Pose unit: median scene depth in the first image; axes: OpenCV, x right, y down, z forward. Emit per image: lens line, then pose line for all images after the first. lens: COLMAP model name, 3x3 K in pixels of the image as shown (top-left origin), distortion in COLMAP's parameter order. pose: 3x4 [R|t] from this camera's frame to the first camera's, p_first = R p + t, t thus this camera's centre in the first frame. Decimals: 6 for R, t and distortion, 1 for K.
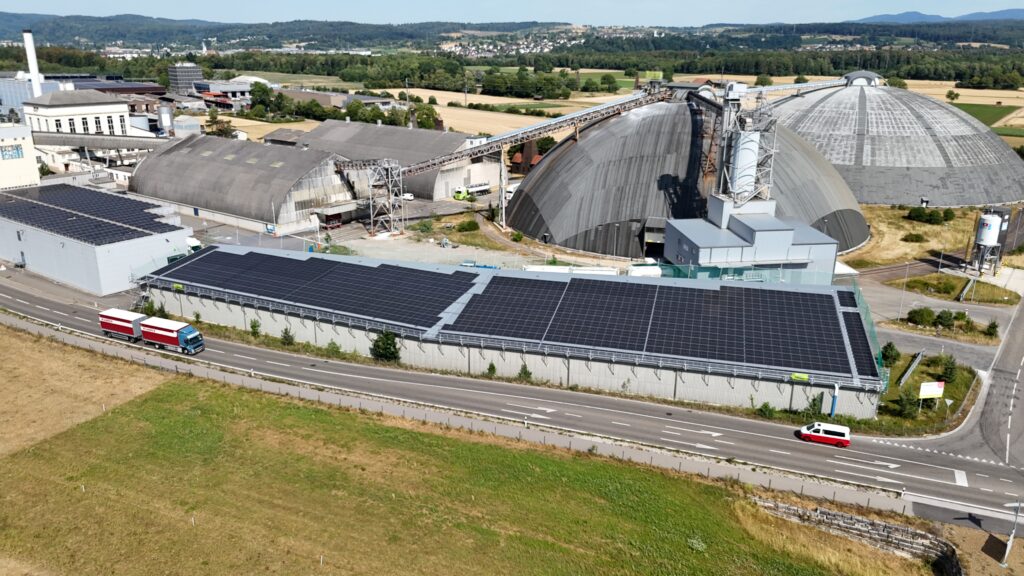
lens RADIAL K [[756.4, 0, 512.0], [0, 756.4, 288.0], [0, 0, 1]] dist [0.062685, -0.065143]
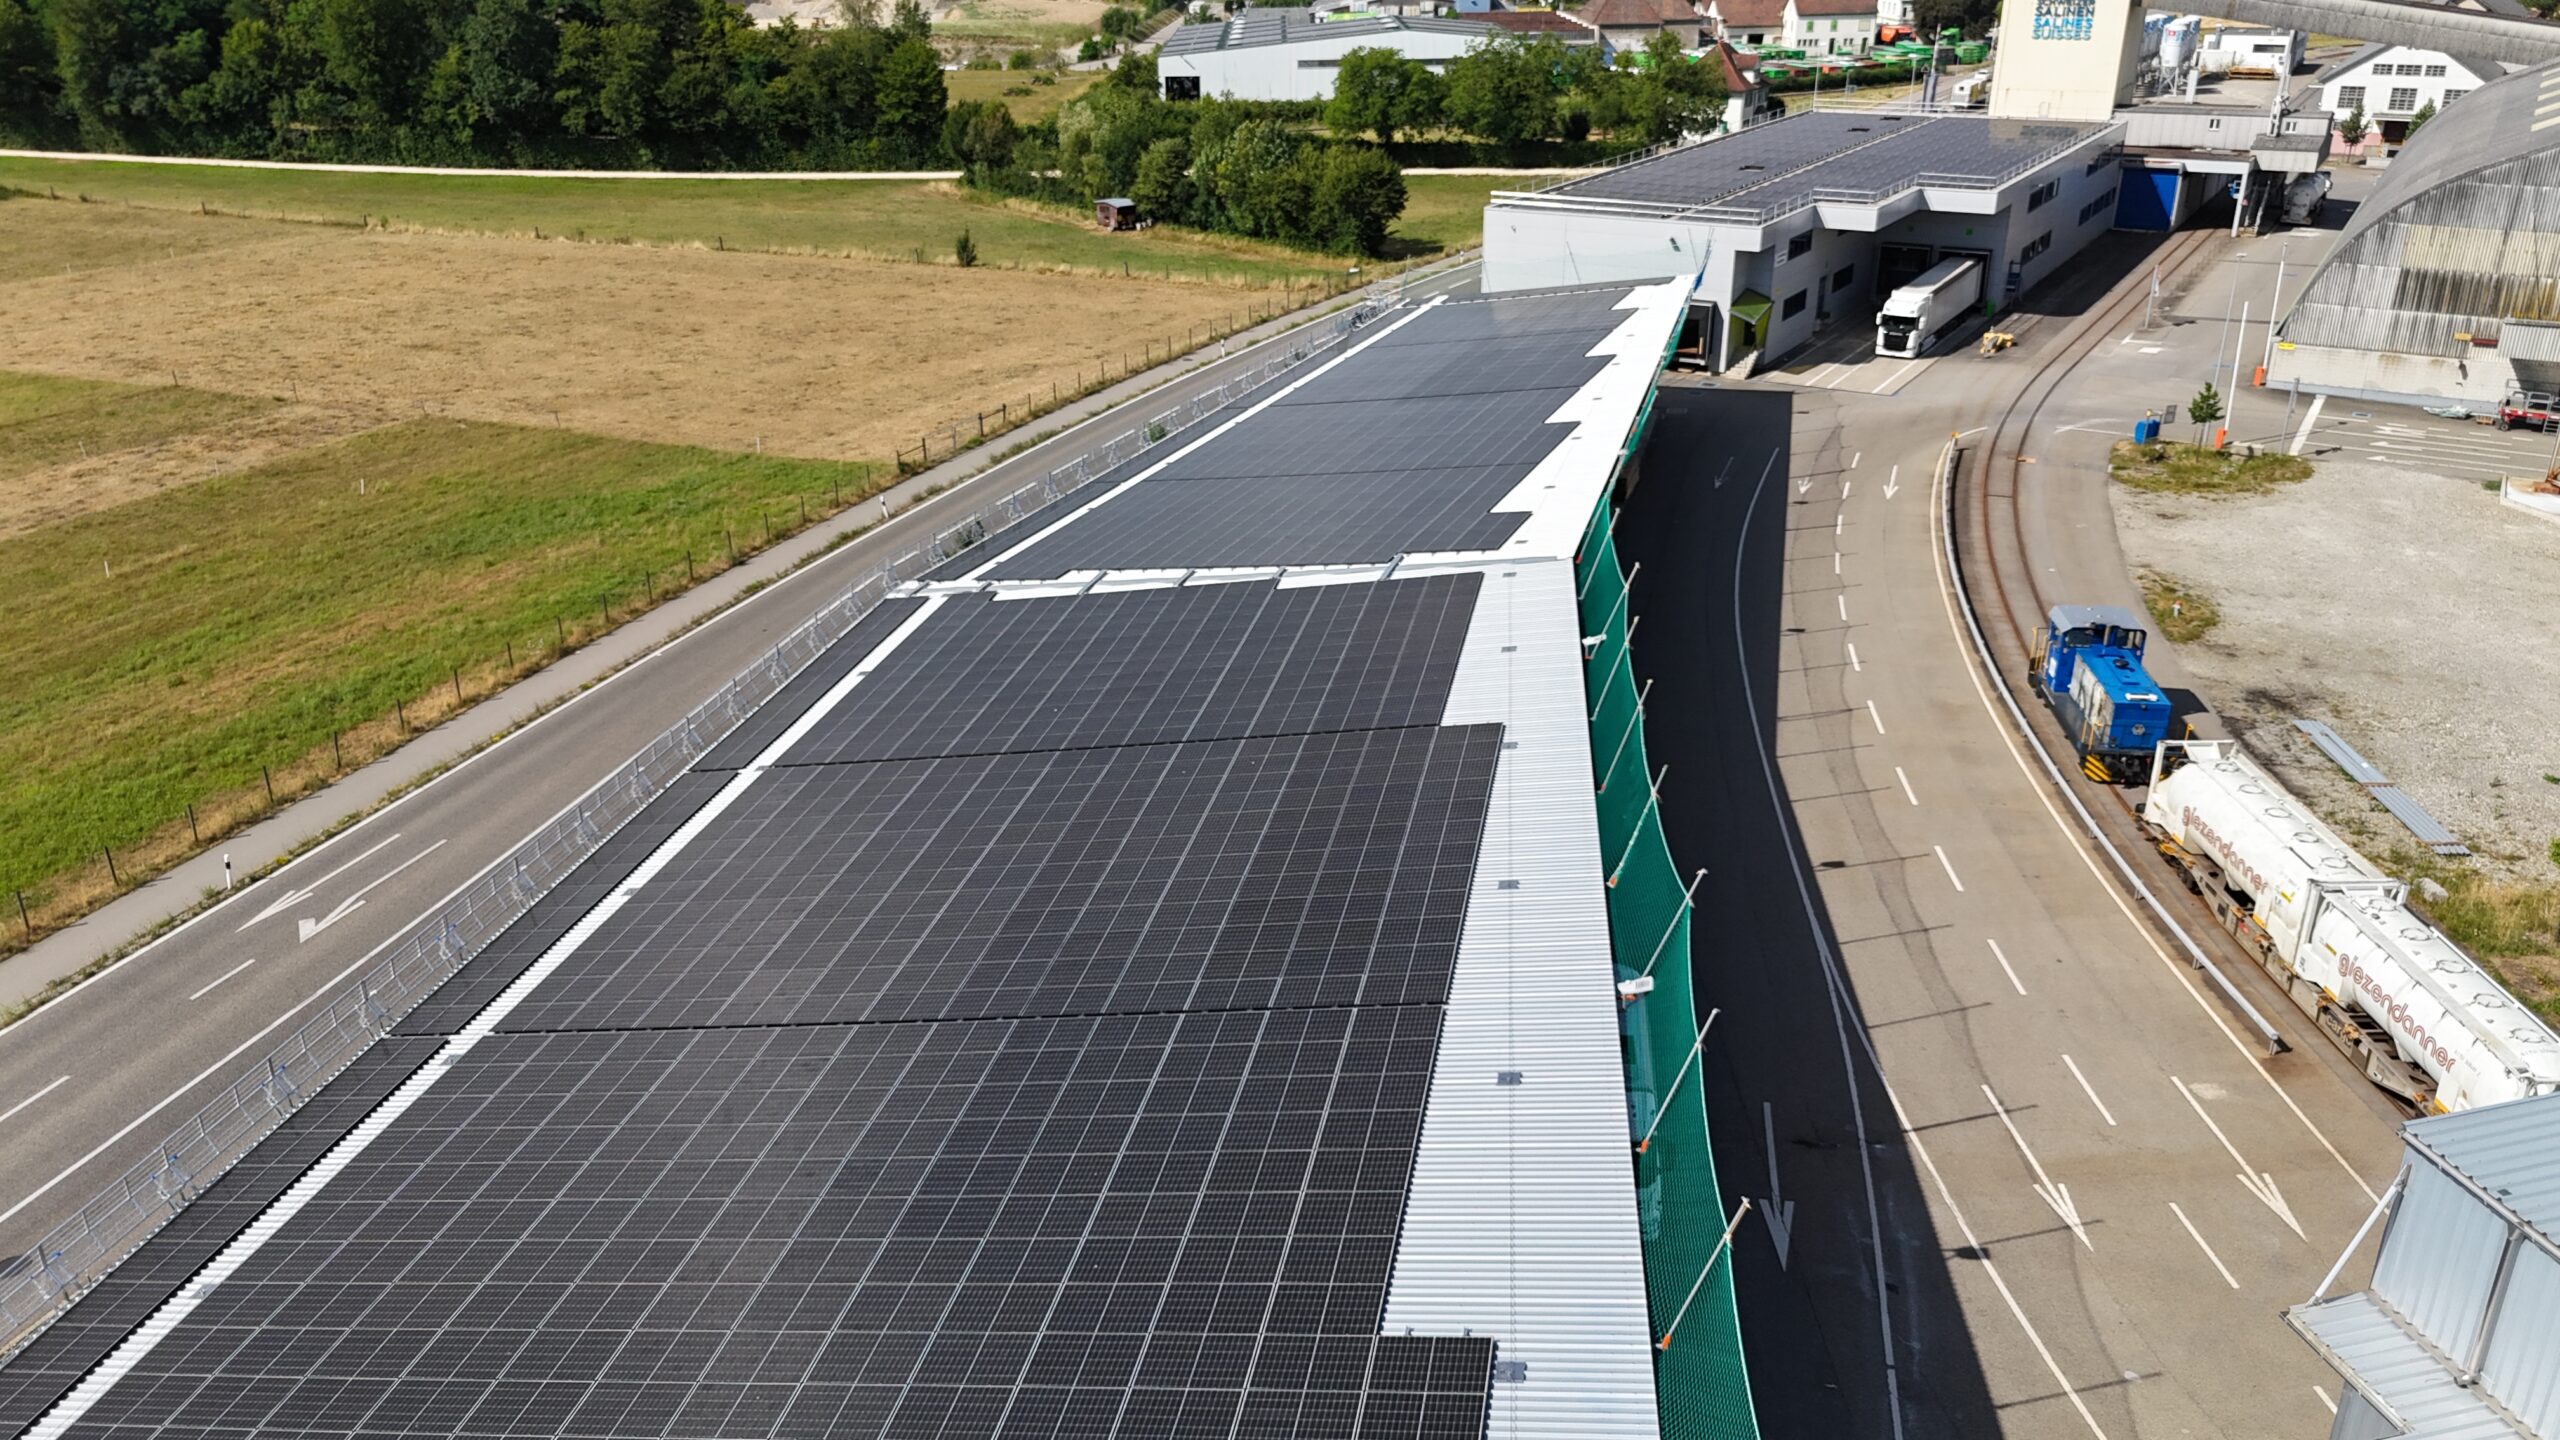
lens RADIAL K [[1891.0, 0, 1280.0], [0, 1891.0, 720.0], [0, 0, 1]] dist [0.062685, -0.065143]
pose [[0.068408, 0.383736, -0.920906, 0.533933], [-0.296408, 0.889204, 0.348508, -0.167082], [0.952608, 0.249123, 0.174571, 1.071465]]
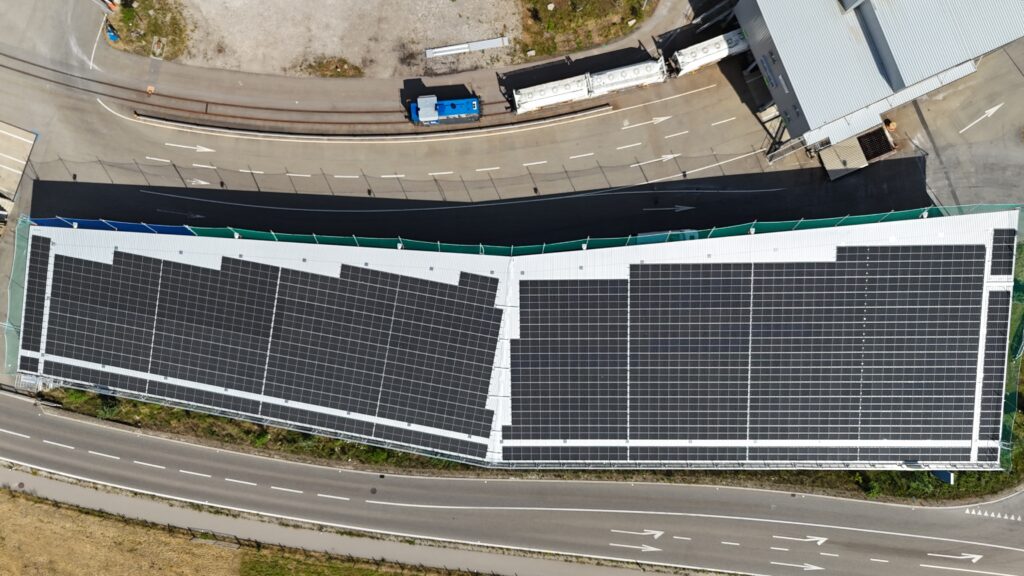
lens RADIAL K [[756.4, 0, 512.0], [0, 756.4, 288.0], [0, 0, 1]] dist [0.062685, -0.065143]
pose [[0.963116, -0.265988, -0.040723, -0.005784], [0.120807, 0.292182, 0.948702, -0.837461], [-0.240445, -0.918629, 0.313538, 0.948975]]
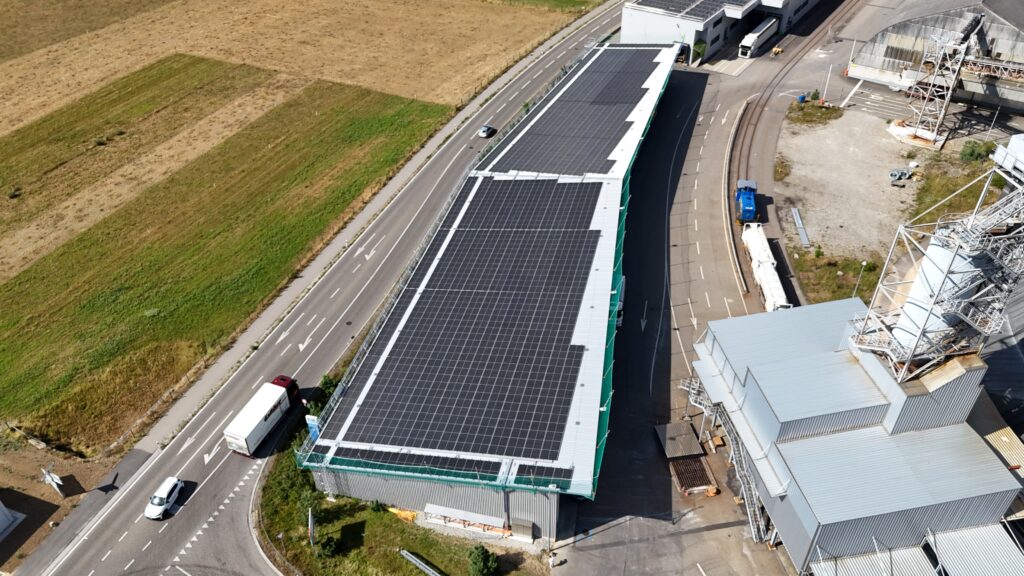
lens RADIAL K [[756.4, 0, 512.0], [0, 756.4, 288.0], [0, 0, 1]] dist [0.062685, -0.065143]
pose [[0.015942, 0.618972, -0.785252, 0.927913], [-0.288403, 0.754819, 0.589128, -0.513651], [0.957376, 0.217077, 0.190547, 0.922598]]
